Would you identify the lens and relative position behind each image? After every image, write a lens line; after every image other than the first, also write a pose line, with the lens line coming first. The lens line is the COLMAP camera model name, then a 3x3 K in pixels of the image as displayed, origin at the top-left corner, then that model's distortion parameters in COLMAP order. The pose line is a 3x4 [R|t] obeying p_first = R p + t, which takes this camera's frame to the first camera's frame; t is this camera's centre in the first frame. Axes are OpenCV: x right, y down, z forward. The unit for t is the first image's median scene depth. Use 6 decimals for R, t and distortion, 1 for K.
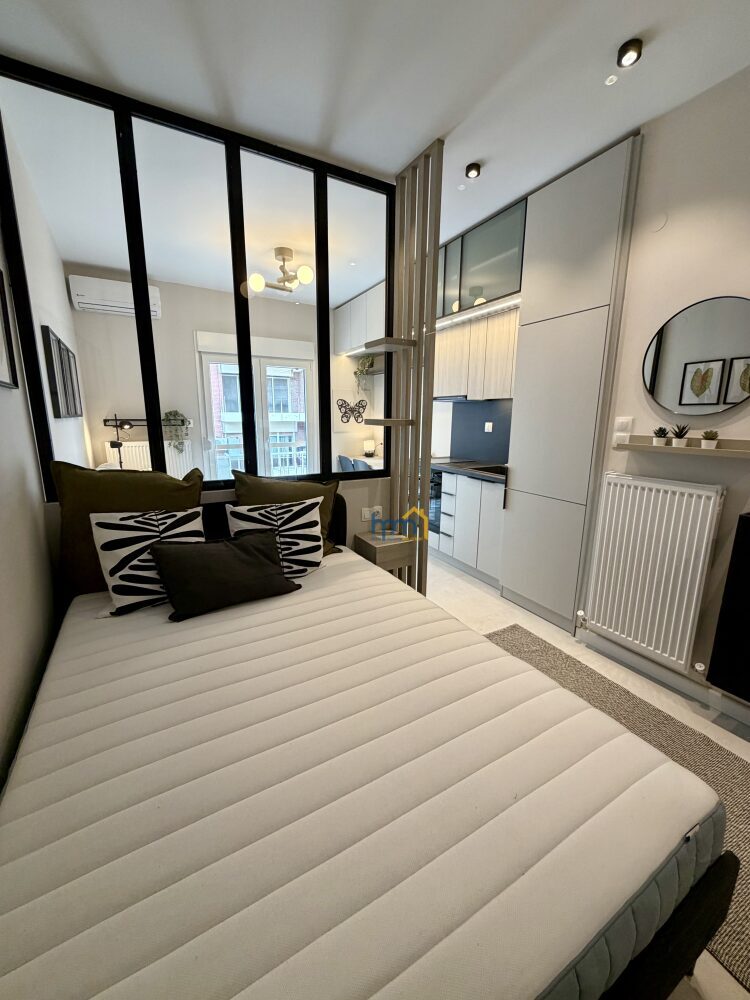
lens RADIAL K [[395.0, 0, 373.9], [0, 395.0, 496.7], [0, 0, 1]] dist [0.000505, -0.000084]
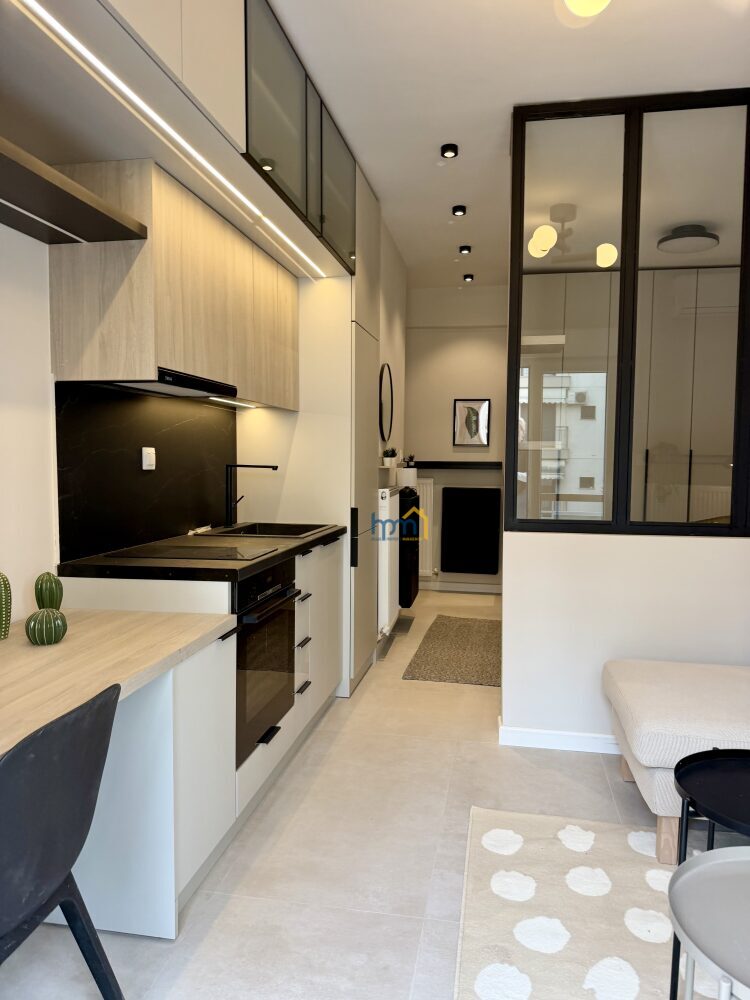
lens RADIAL K [[693.8, 0, 372.7], [0, 693.8, 503.5], [0, 0, 1]] dist [-0.009765, -0.005549]
pose [[-0.766213, -0.050350, 0.640611, -0.518117], [0.124033, 0.966589, 0.224323, -0.379786], [-0.630503, 0.251336, -0.734368, 2.012629]]
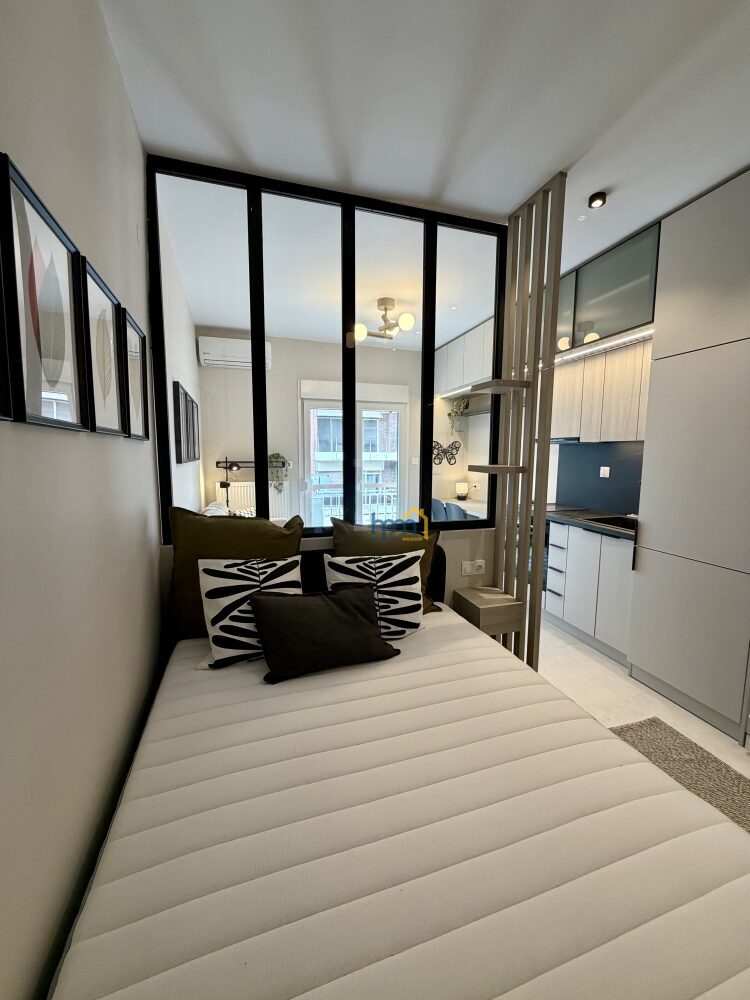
lens RADIAL K [[394.9, 0, 375.1], [0, 394.9, 497.8], [0, 0, 1]] dist [0.000821, 0.000029]
pose [[0.978220, 0.022511, -0.206346, -0.042283], [-0.041468, 0.995256, -0.088011, -0.027894], [0.203386, 0.094651, 0.974513, 0.053962]]
